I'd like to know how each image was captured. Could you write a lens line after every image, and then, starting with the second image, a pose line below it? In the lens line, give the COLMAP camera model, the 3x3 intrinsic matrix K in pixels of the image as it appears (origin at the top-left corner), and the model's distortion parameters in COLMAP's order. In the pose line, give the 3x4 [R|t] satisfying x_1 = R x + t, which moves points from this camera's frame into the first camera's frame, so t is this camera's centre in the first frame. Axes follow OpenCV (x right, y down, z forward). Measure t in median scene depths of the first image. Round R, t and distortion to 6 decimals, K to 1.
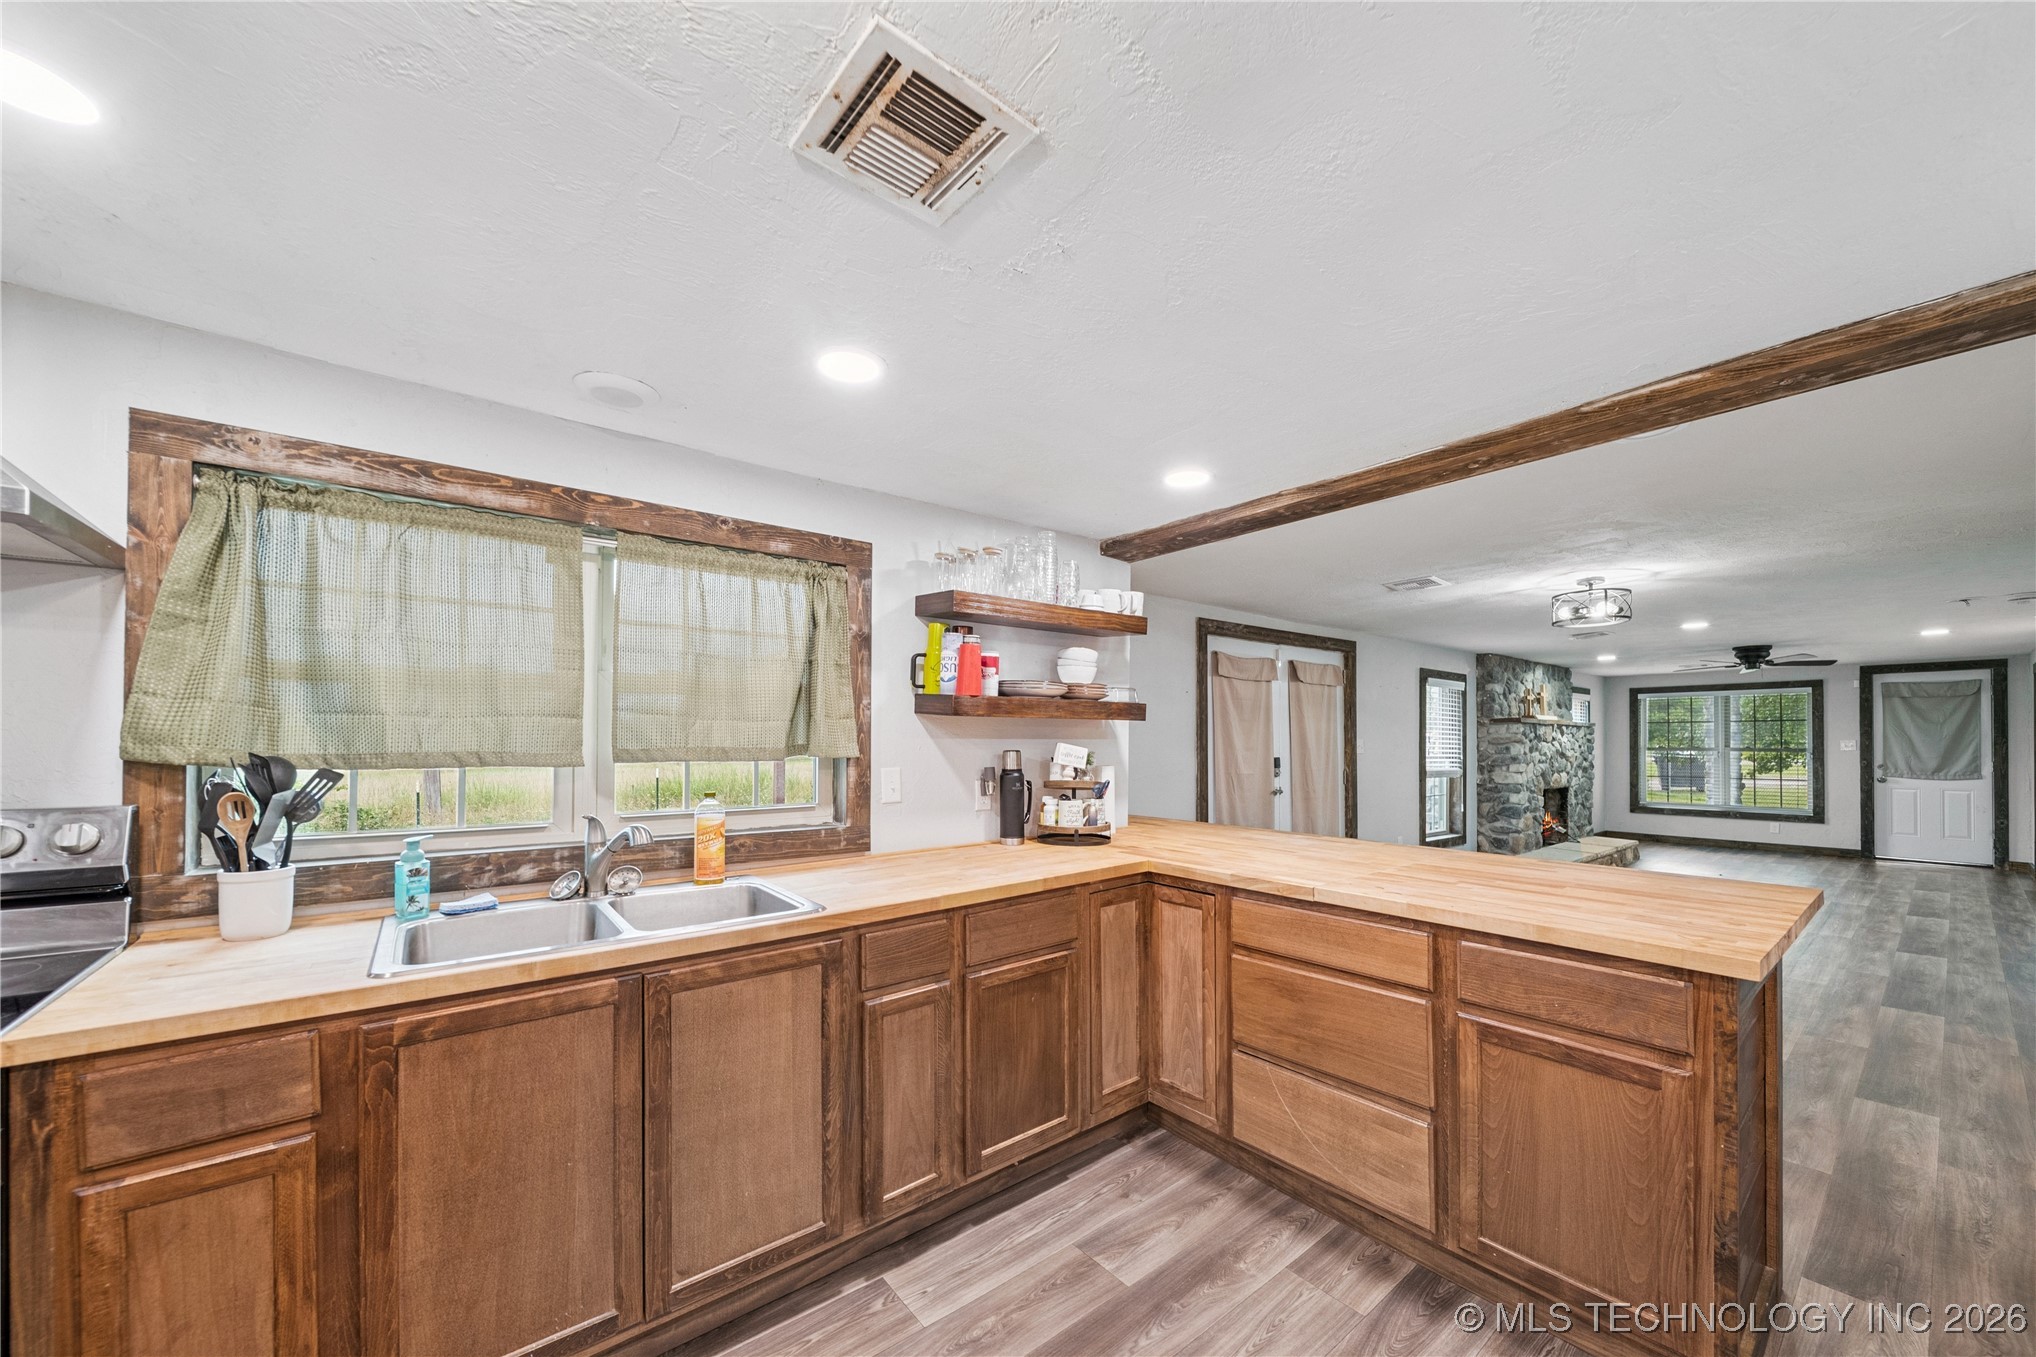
lens RADIAL K [[734.4, 0, 1006.6], [0, 734.4, 732.8], [0, 0, 1]] dist [-0.004943, -0.000326]
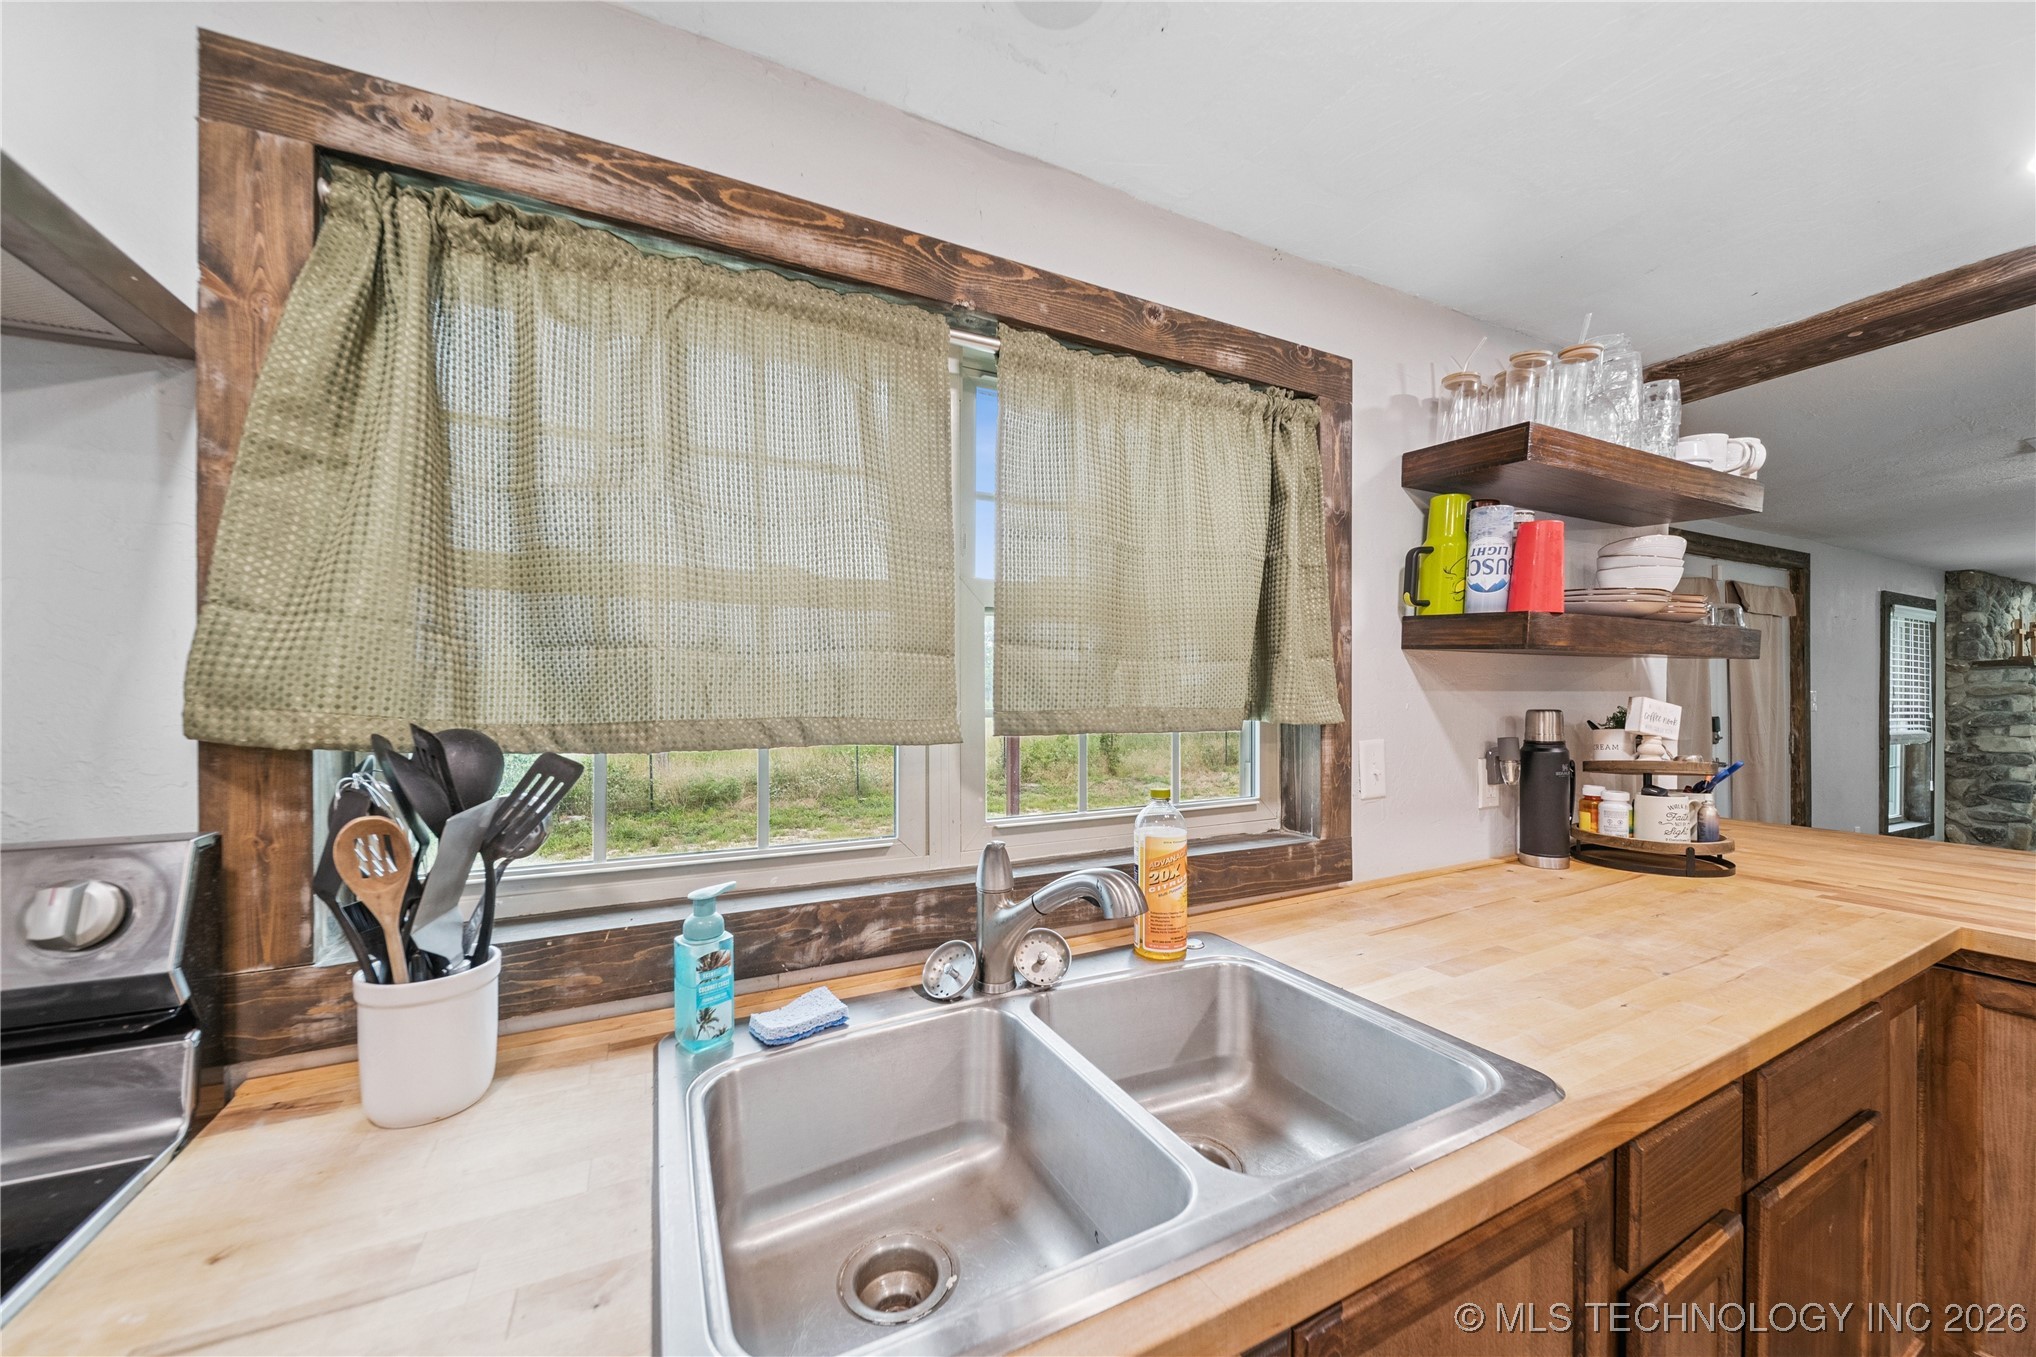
lens RADIAL K [[734.4, 0, 1015.8], [0, 734.4, 699.9], [0, 0, 1]] dist [-0.004943, -0.000326]
pose [[0.980715, -0.006650, -0.195330, -0.382810], [0.009035, 0.999895, 0.011324, 0.006751], [0.195234, -0.012870, 0.980672, 0.418139]]
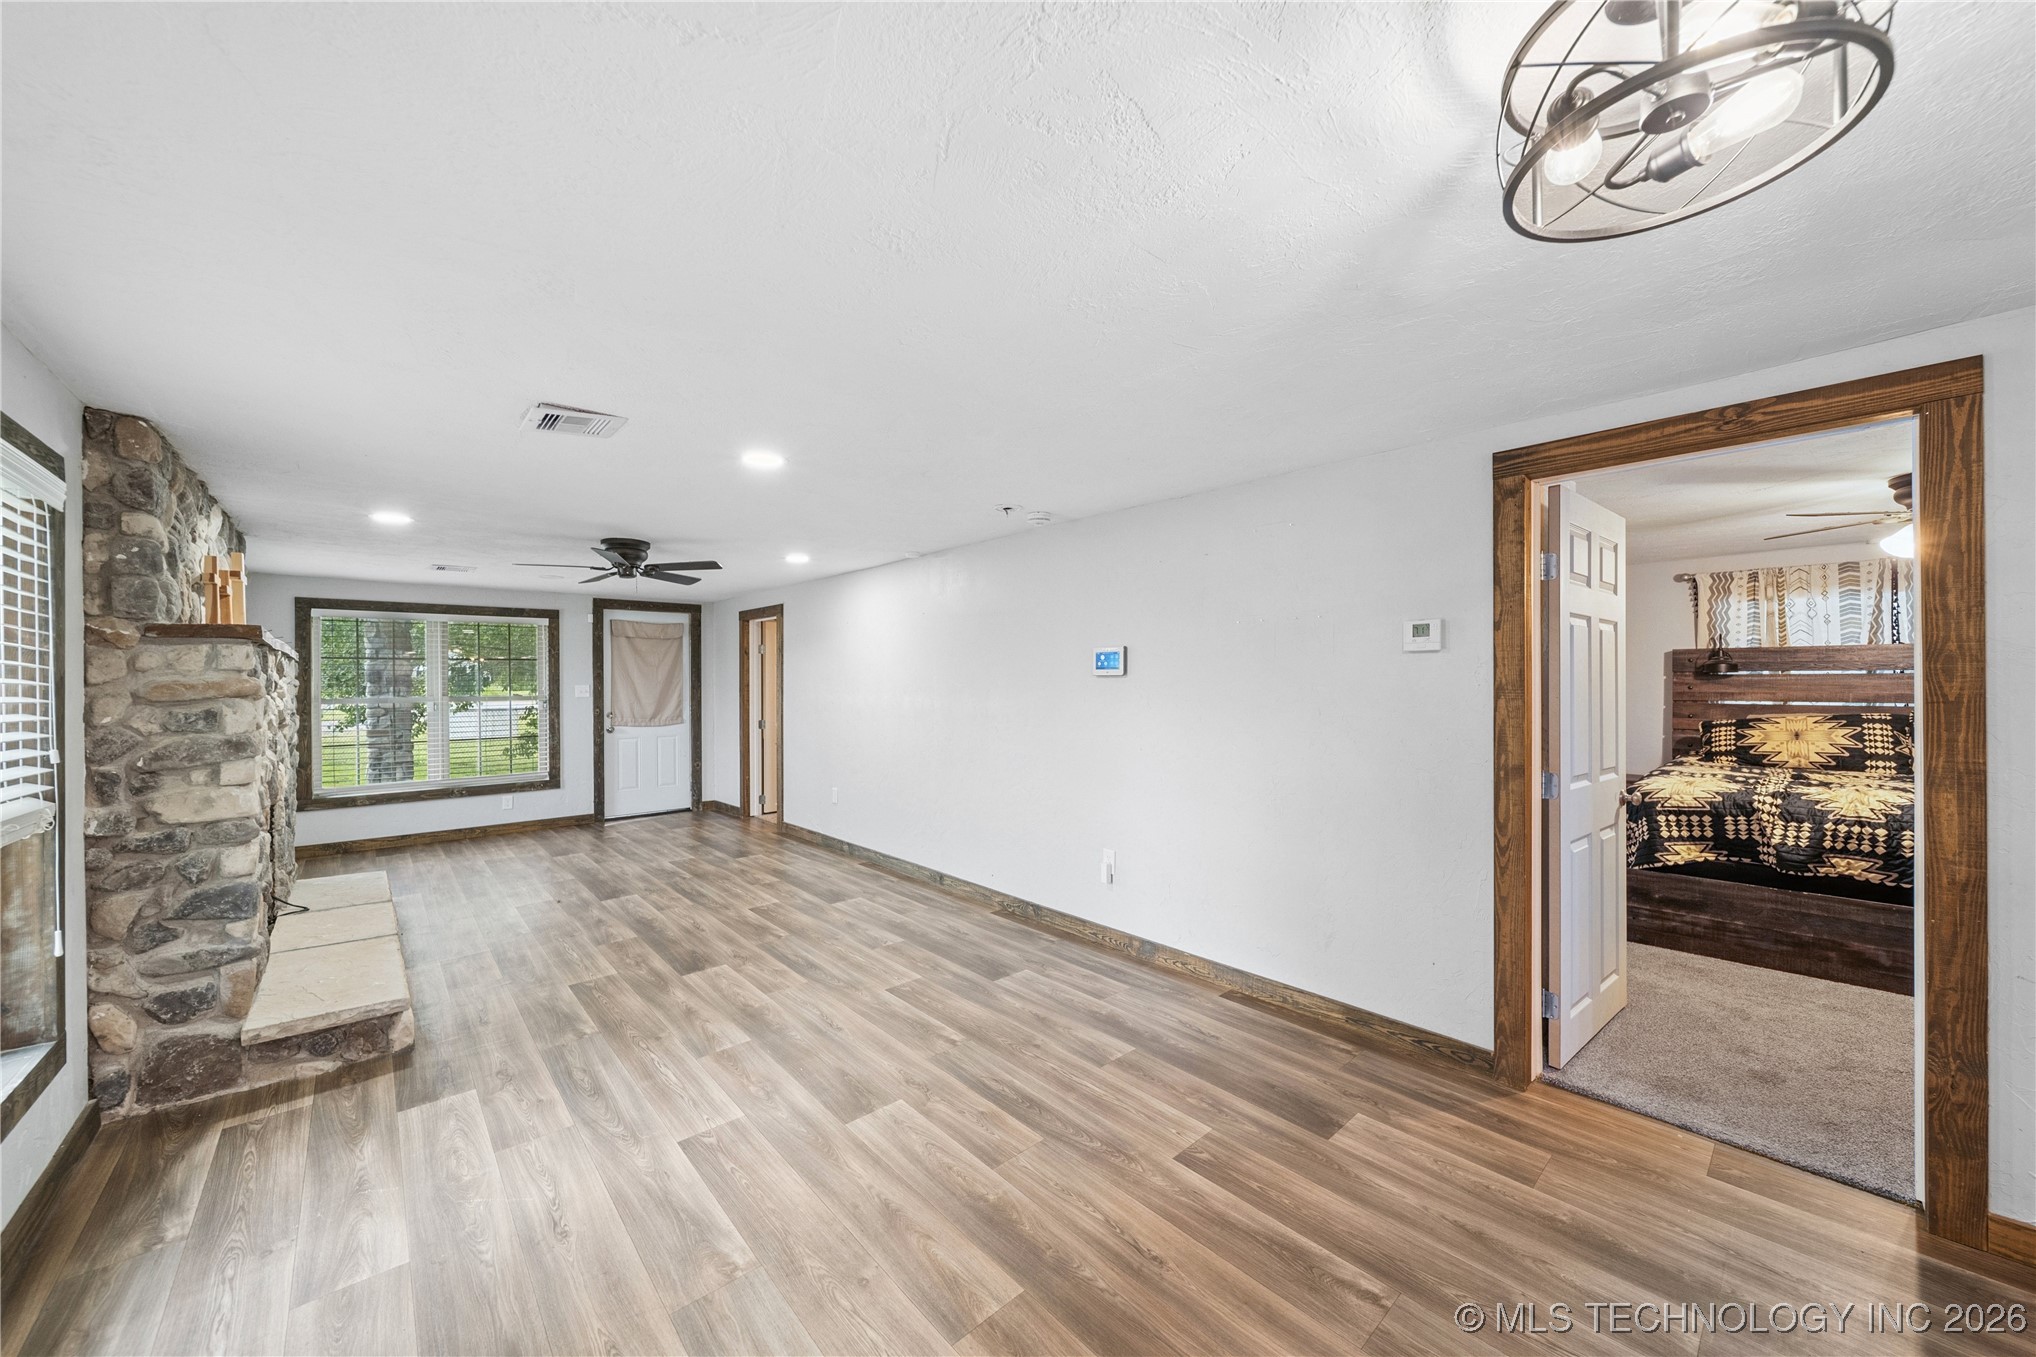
lens RADIAL K [[734.4, 0, 1014.4], [0, 734.4, 685.5], [0, 0, 1]] dist [-0.004943, -0.000326]
pose [[-0.072971, -0.006541, 0.997313, 1.076649], [-0.005164, 0.999968, 0.006180, 0.011834], [-0.997321, -0.004699, -0.073002, 2.184697]]
